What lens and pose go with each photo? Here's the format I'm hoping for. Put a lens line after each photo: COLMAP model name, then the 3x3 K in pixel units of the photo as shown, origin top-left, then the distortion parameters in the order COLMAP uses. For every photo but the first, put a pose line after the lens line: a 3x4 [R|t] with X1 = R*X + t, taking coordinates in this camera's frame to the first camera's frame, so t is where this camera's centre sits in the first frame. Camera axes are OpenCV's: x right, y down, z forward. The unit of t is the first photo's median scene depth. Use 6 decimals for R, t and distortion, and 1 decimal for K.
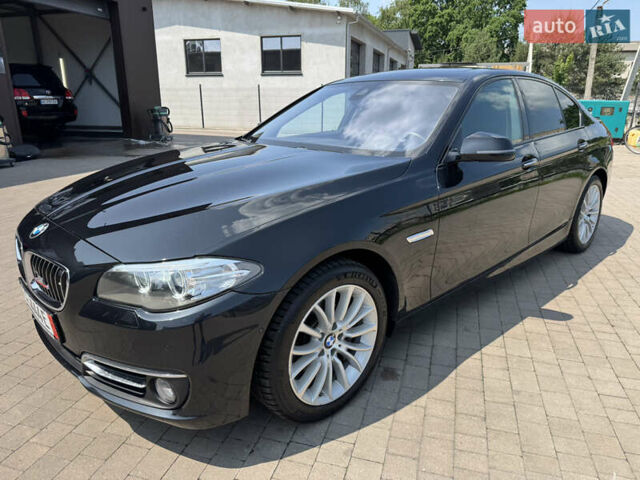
lens RADIAL K [[444.5, 0, 322.5], [0, 444.5, 230.2], [0, 0, 1]] dist [0.038985, -0.049928]
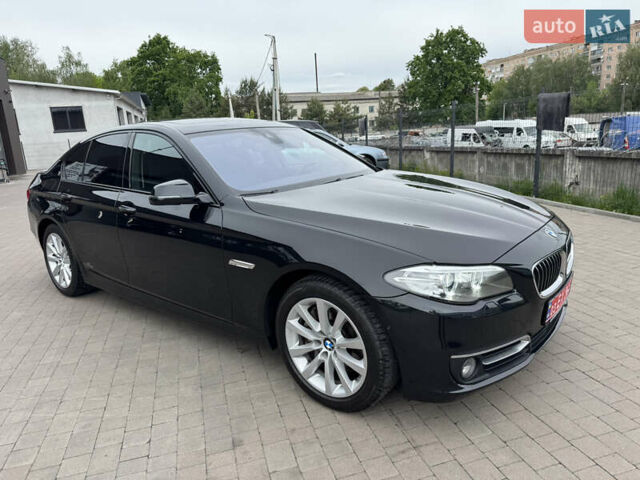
lens RADIAL K [[444.5, 0, 322.9], [0, 444.5, 238.3], [0, 0, 1]] dist [0.038985, -0.049928]
pose [[0.832536, -0.174456, 0.525784, -0.408841], [0.211936, 0.977218, -0.011342, 0.344995], [-0.511827, 0.120875, 0.850542, -1.162905]]
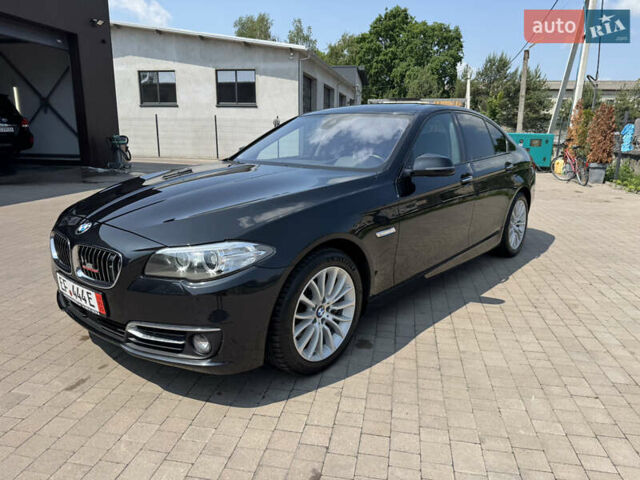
lens RADIAL K [[444.5, 0, 320.7], [0, 444.5, 233.6], [0, 0, 1]] dist [0.038985, -0.049928]
pose [[0.994559, -0.014428, 0.103168, -0.015694], [0.020494, 0.998107, -0.057978, 0.013903], [-0.102136, 0.059777, 0.992973, -0.039956]]
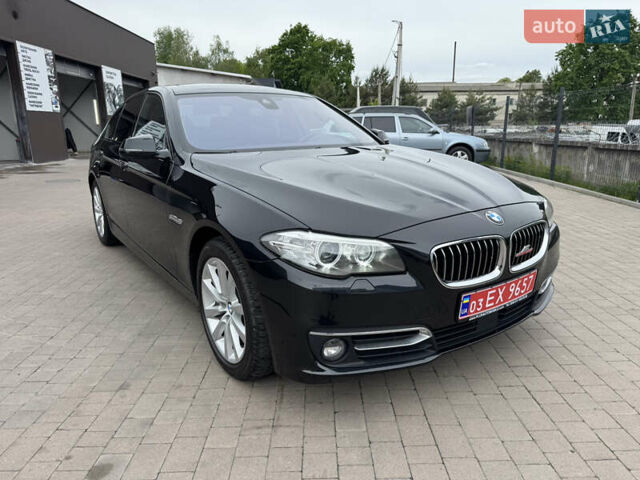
lens RADIAL K [[444.5, 0, 326.3], [0, 444.5, 242.1], [0, 0, 1]] dist [0.038985, -0.049928]
pose [[0.952532, -0.087177, 0.291688, -0.331250], [0.098478, 0.994843, -0.024261, 0.368180], [-0.288069, 0.051834, 0.956206, -1.183999]]
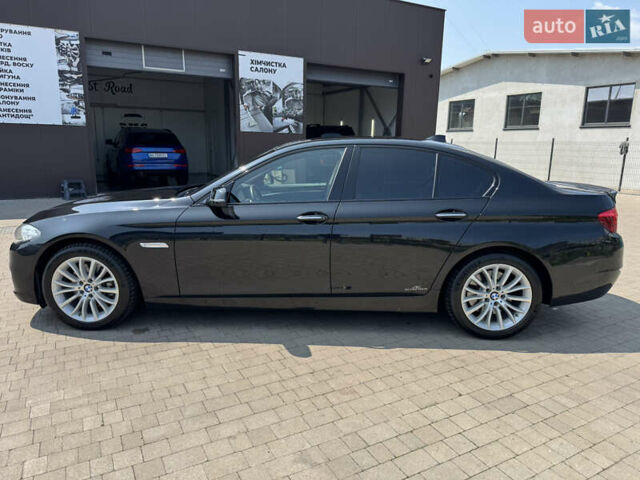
lens RADIAL K [[444.5, 0, 337.9], [0, 444.5, 243.4], [0, 0, 1]] dist [0.038985, -0.049928]
pose [[0.720890, 0.162056, -0.673836, 0.277486], [-0.214694, 0.976668, 0.005201, -0.022430], [0.658957, 0.140919, 0.738862, 0.041699]]
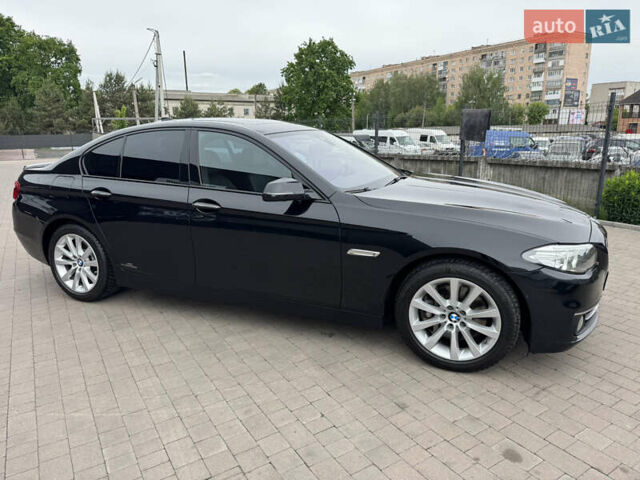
lens RADIAL K [[444.5, 0, 316.6], [0, 444.5, 239.9], [0, 0, 1]] dist [0.038985, -0.049928]
pose [[0.657348, -0.191197, 0.728929, -0.513231], [0.232412, 0.971564, 0.045251, 0.324265], [-0.716853, 0.139667, 0.683092, -1.108826]]
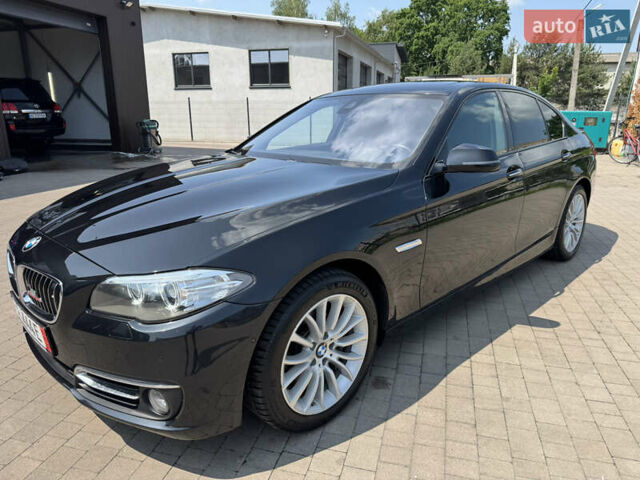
lens RADIAL K [[444.5, 0, 318.5], [0, 444.5, 231.0], [0, 0, 1]] dist [0.038985, -0.049928]
pose [[0.999842, -0.009467, 0.015058, -0.000342], [0.009817, 0.999679, -0.023350, 0.000184], [-0.014832, 0.023494, 0.999614, -0.002409]]
